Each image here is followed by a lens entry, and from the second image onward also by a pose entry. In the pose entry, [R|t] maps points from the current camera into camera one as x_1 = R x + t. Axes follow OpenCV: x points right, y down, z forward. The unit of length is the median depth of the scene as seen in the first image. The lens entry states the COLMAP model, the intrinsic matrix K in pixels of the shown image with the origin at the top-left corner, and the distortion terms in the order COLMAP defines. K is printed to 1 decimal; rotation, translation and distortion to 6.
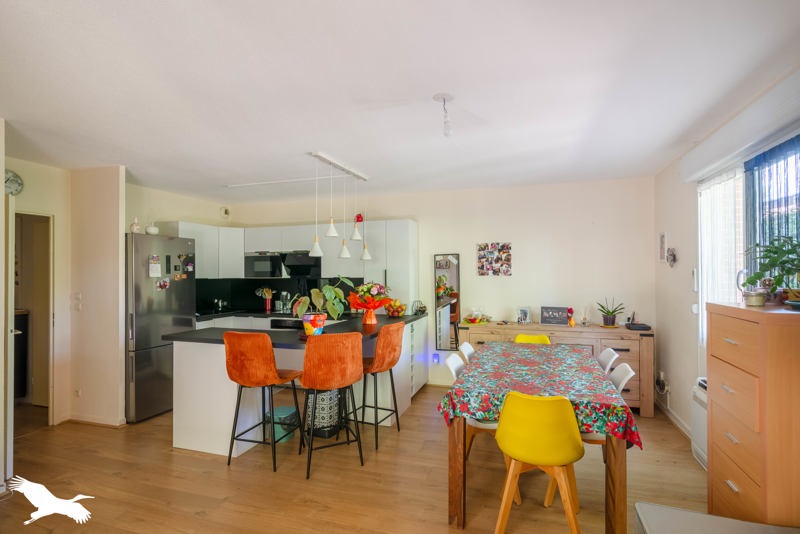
lens RADIAL K [[370.9, 0, 420.6], [0, 370.9, 270.4], [0, 0, 1]] dist [-0.005171, 0.000465]
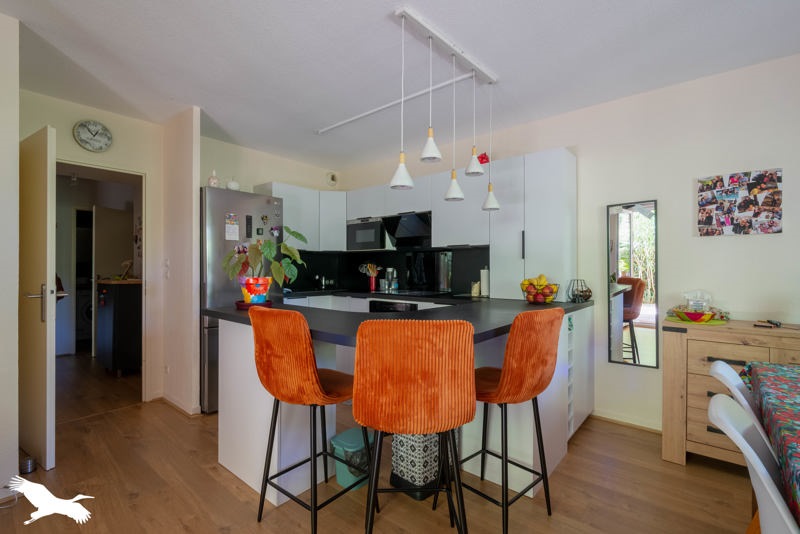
lens RADIAL K [[370.9, 0, 401.7], [0, 370.9, 265.1], [0, 0, 1]] dist [-0.005171, 0.000465]
pose [[0.919936, 0.005577, -0.392028, -0.040655], [-0.004221, 0.999982, 0.004321, 0.064809], [0.392045, -0.002321, 0.919943, 0.367089]]
